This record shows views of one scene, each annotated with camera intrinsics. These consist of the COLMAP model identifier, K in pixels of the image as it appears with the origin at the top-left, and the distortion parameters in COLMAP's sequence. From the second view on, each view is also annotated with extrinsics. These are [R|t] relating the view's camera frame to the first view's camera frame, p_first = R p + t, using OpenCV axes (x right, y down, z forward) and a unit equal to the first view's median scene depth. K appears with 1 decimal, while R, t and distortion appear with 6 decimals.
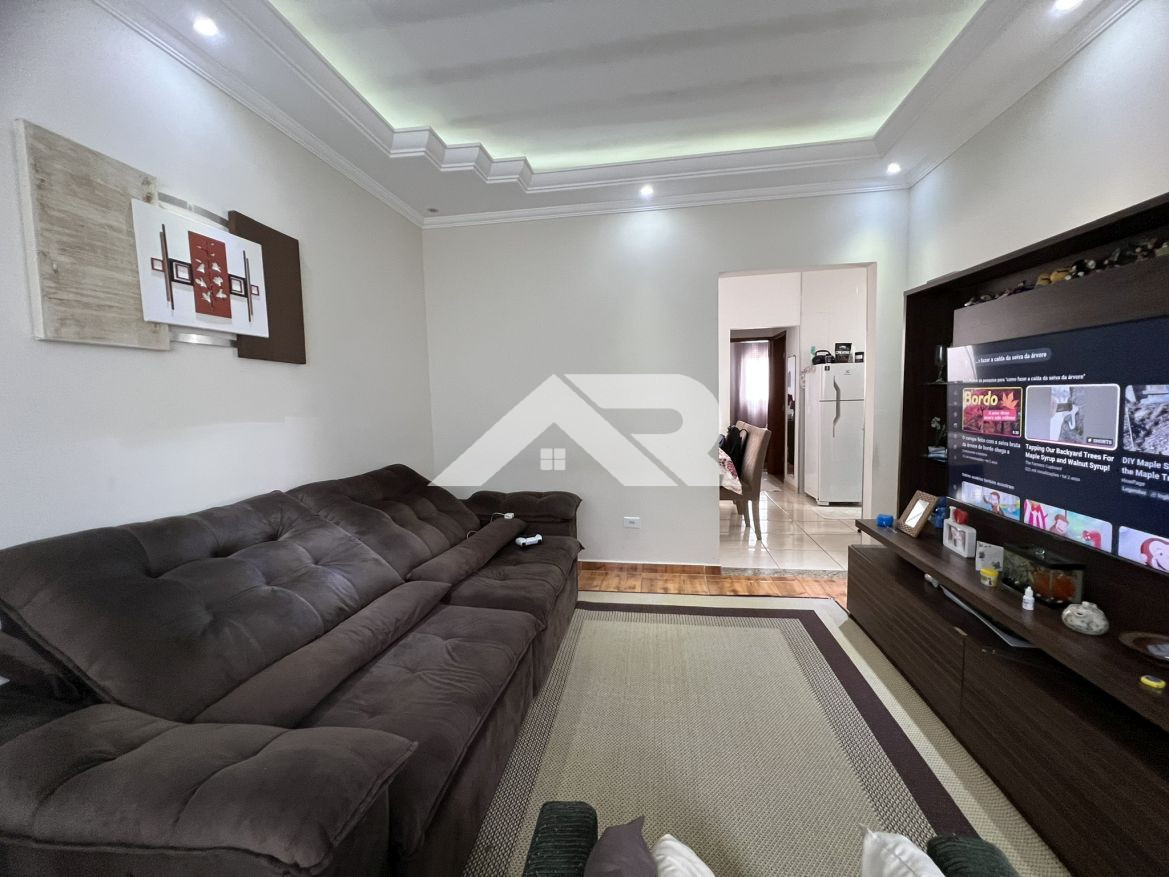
lens RADIAL K [[468.8, 0, 587.3], [0, 468.8, 431.0], [0, 0, 1]] dist [-0.002098, -0.000032]
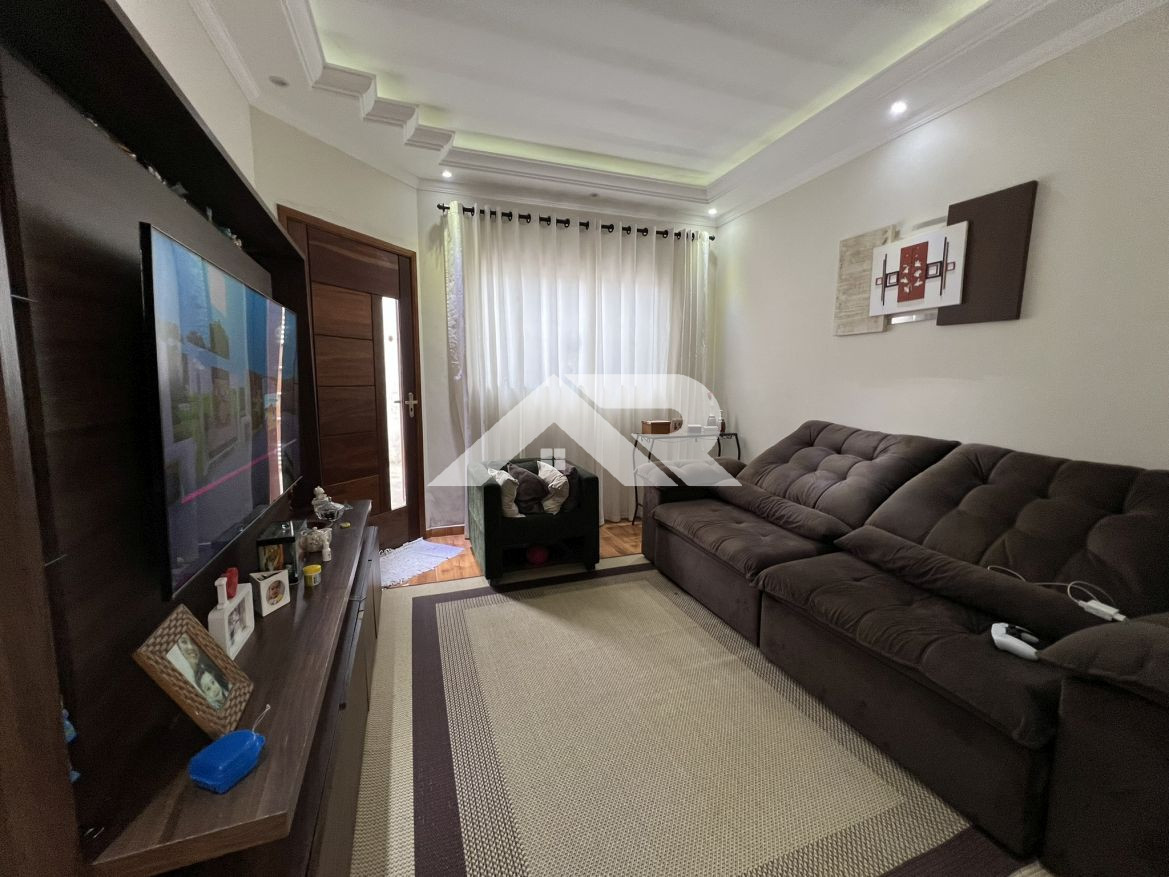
lens RADIAL K [[474.2, 0, 585.4], [0, 474.2, 432.3], [0, 0, 1]] dist [0.001849, 0.000257]
pose [[-0.869816, 0.086848, -0.485671, 0.808601], [-0.006135, 0.982405, 0.186663, -0.117566], [0.493337, 0.165342, -0.853979, 1.833207]]
